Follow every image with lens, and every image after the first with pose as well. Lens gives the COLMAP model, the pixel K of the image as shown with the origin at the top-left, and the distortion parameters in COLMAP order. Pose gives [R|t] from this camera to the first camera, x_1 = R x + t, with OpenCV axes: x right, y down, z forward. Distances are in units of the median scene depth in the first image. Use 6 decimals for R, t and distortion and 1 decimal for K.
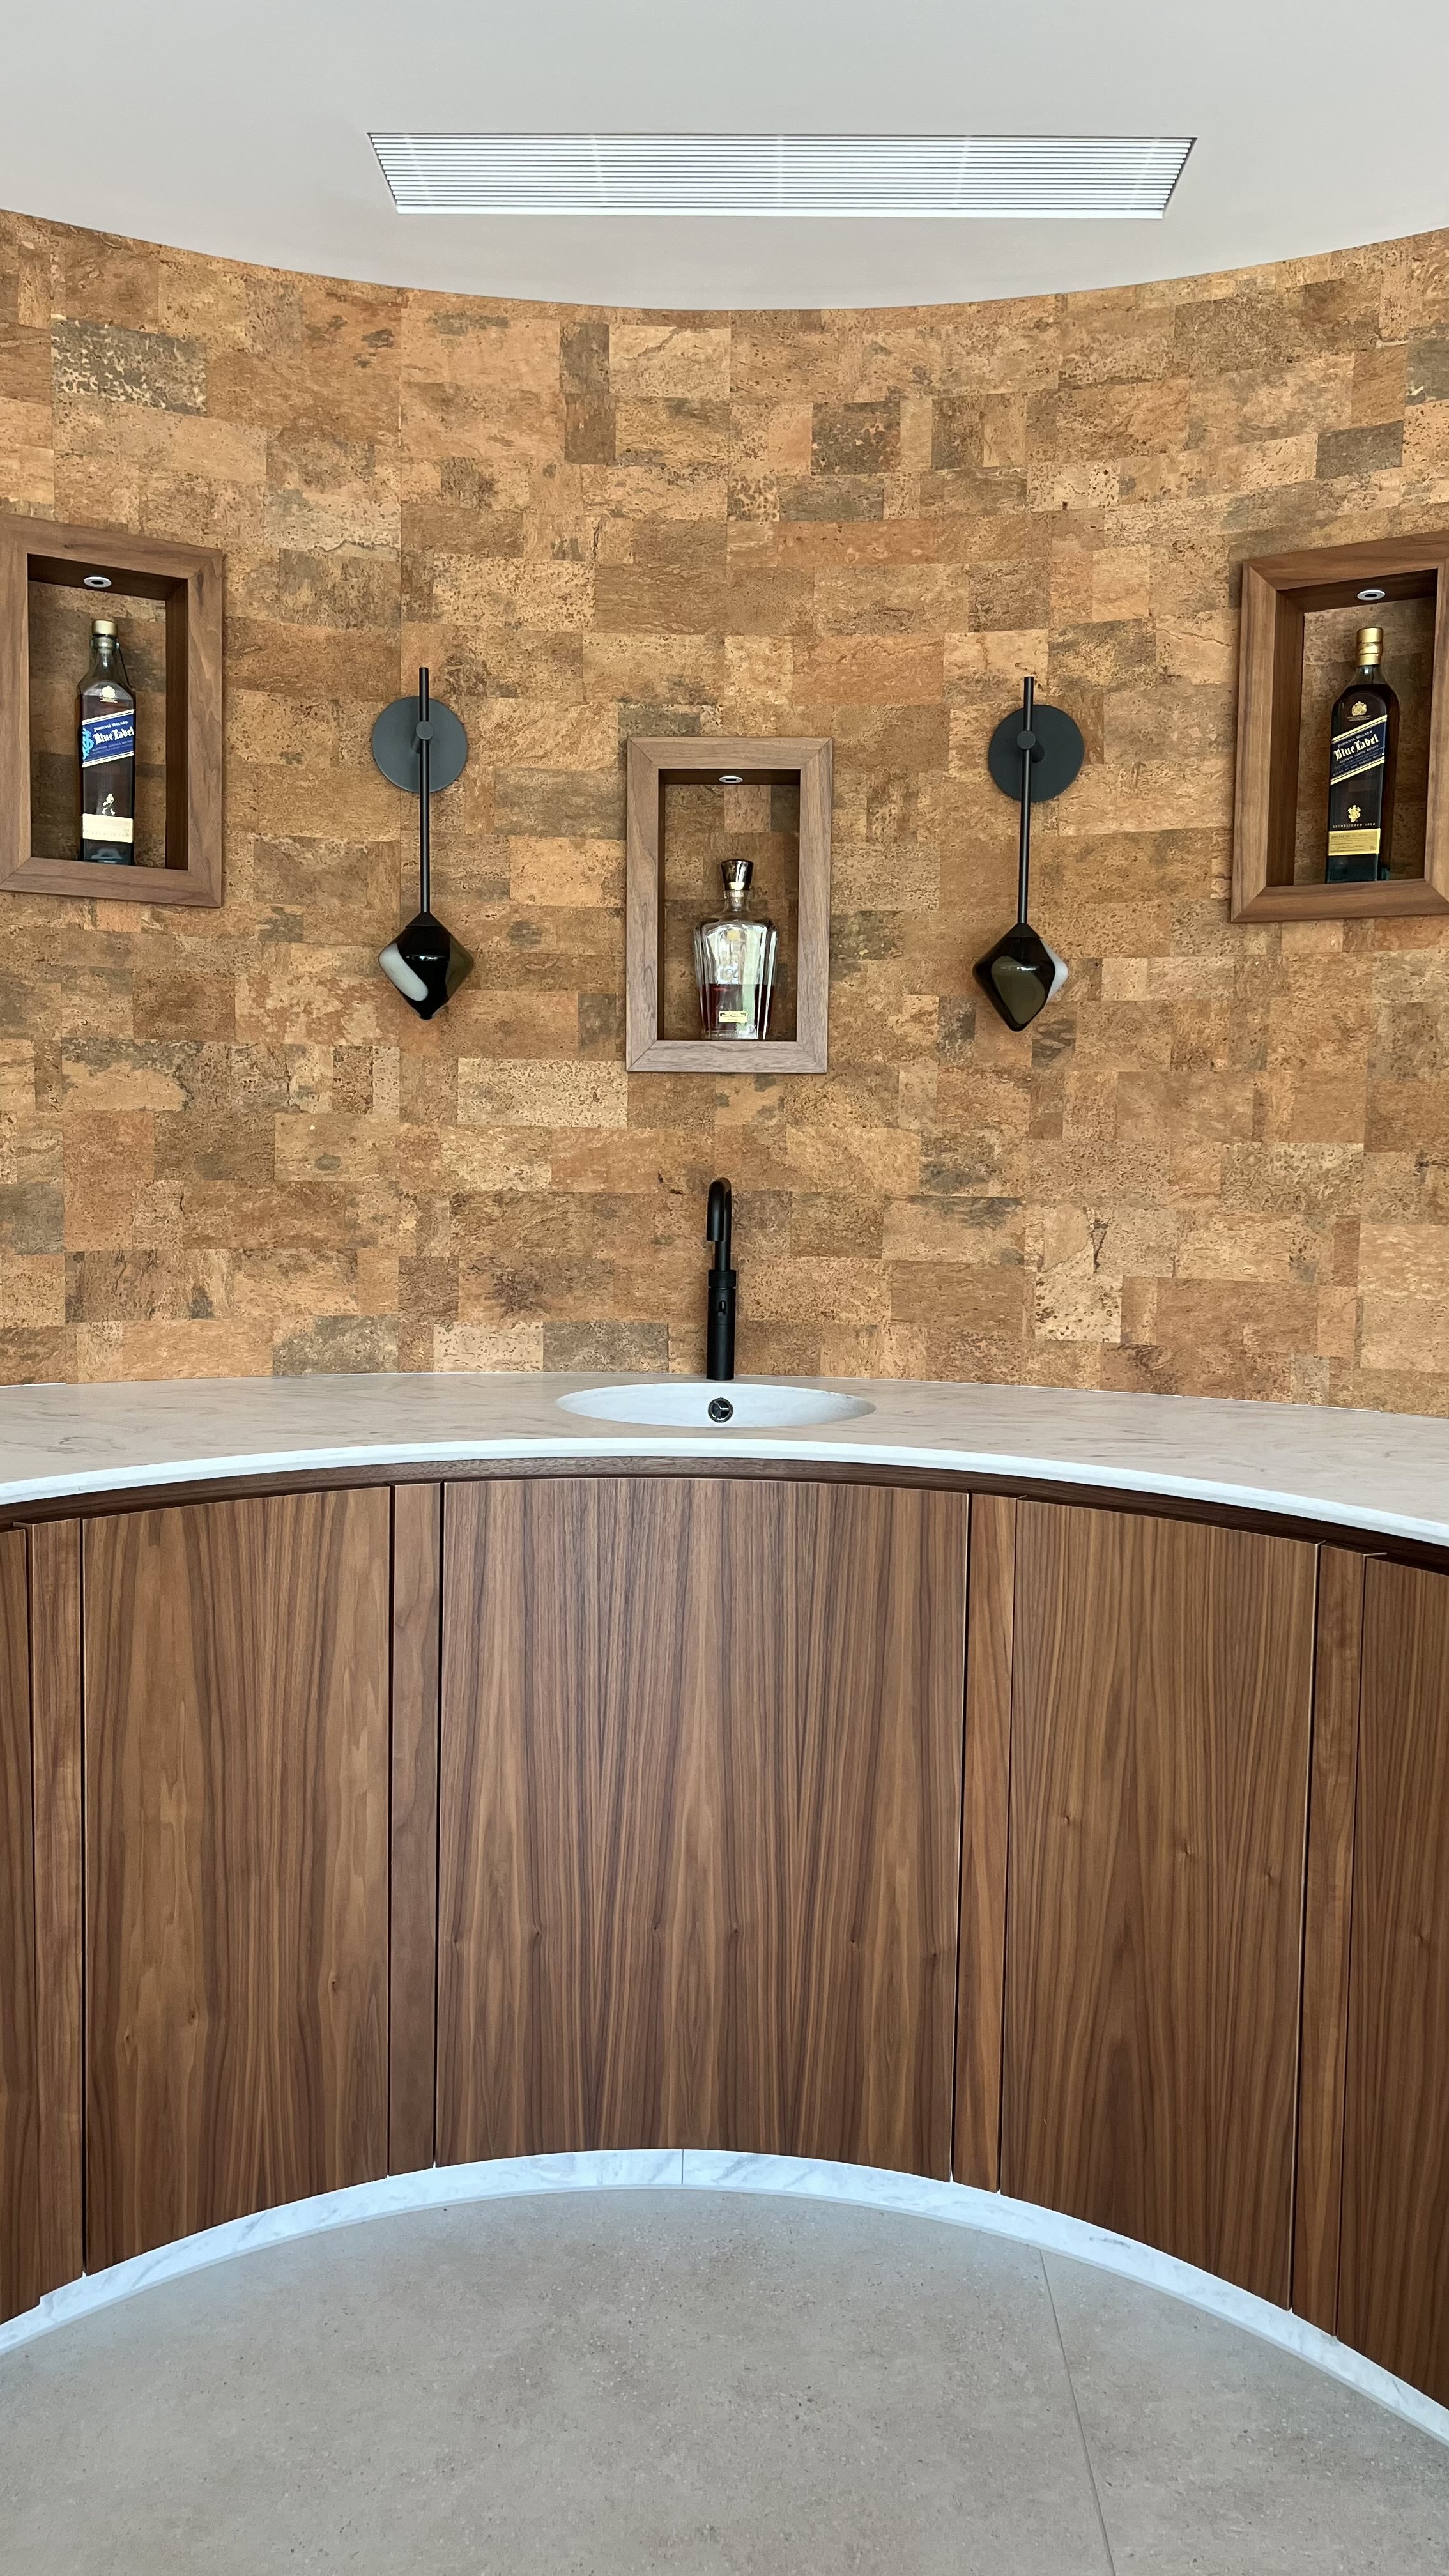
lens RADIAL K [[1981.4, 0, 724.3], [0, 1981.4, 1295.3], [0, 0, 1]] dist [0.054298, -0.065305]
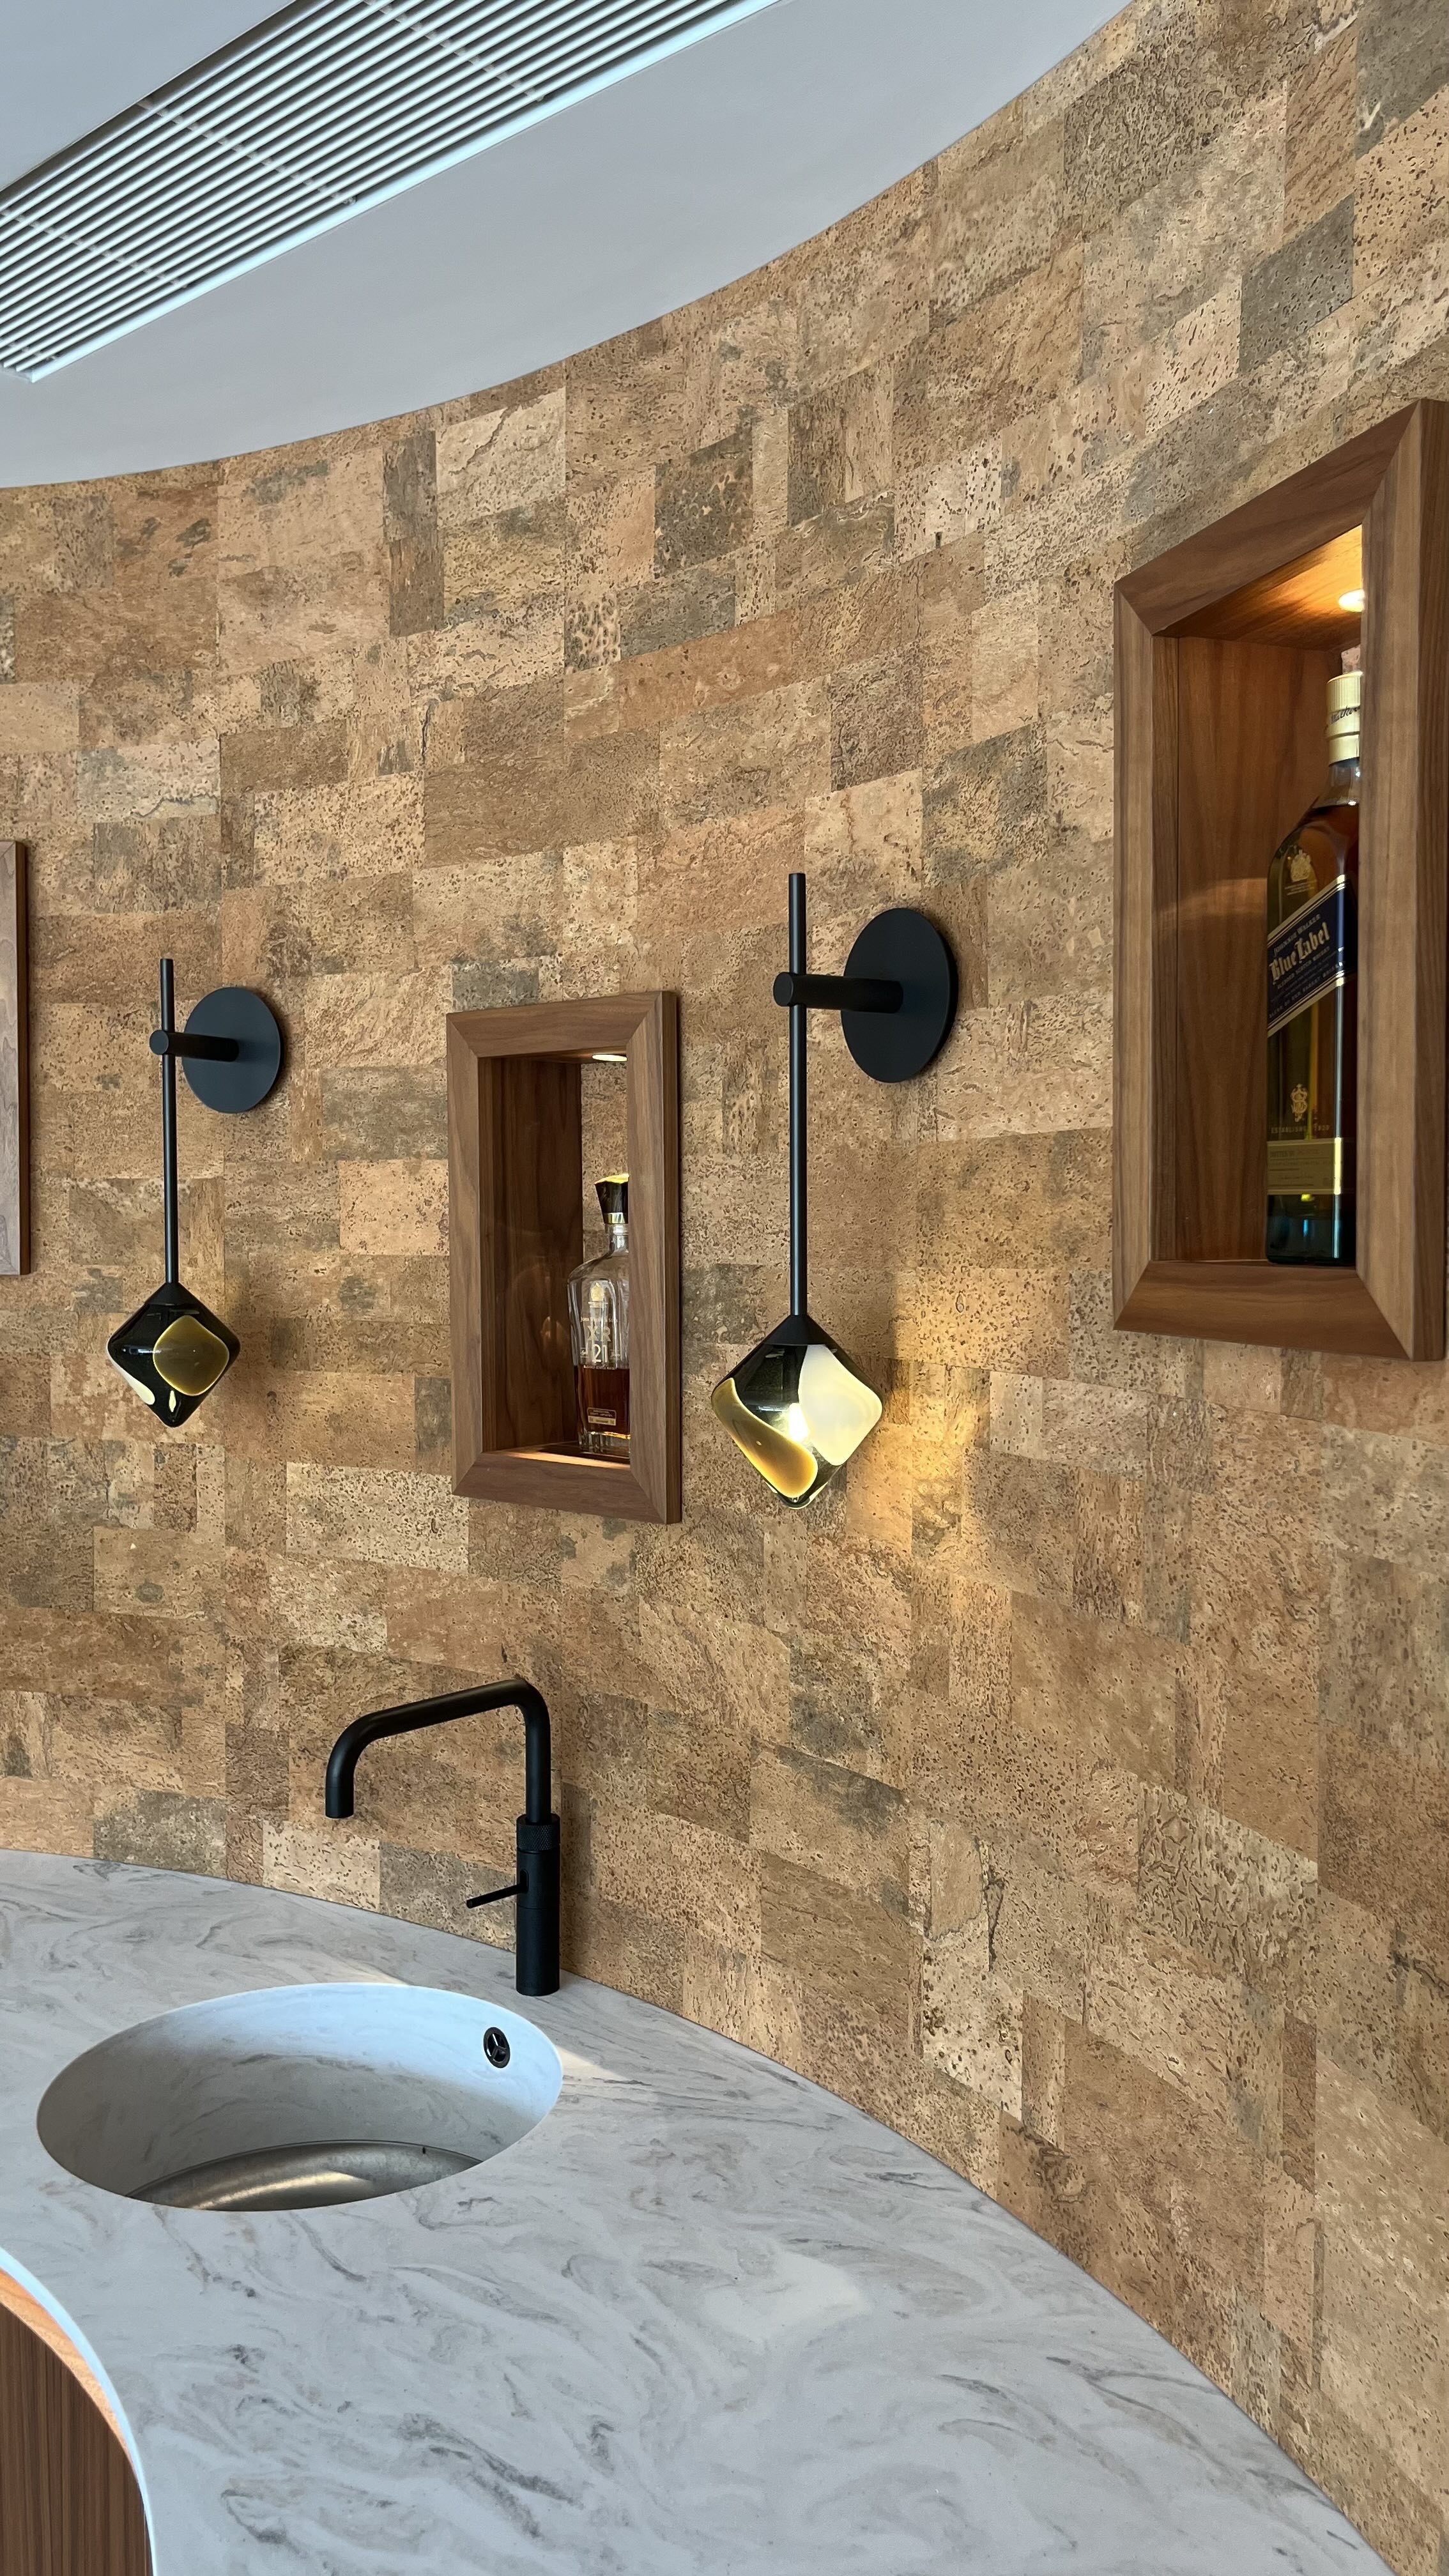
lens RADIAL K [[1981.4, 0, 711.9], [0, 1981.4, 1293.9], [0, 0, 1]] dist [0.054298, -0.065305]
pose [[0.764131, 0.012684, -0.644936, 0.467620], [-0.042976, 0.998586, -0.031280, -0.169024], [0.643627, 0.051619, 0.763596, 0.548835]]
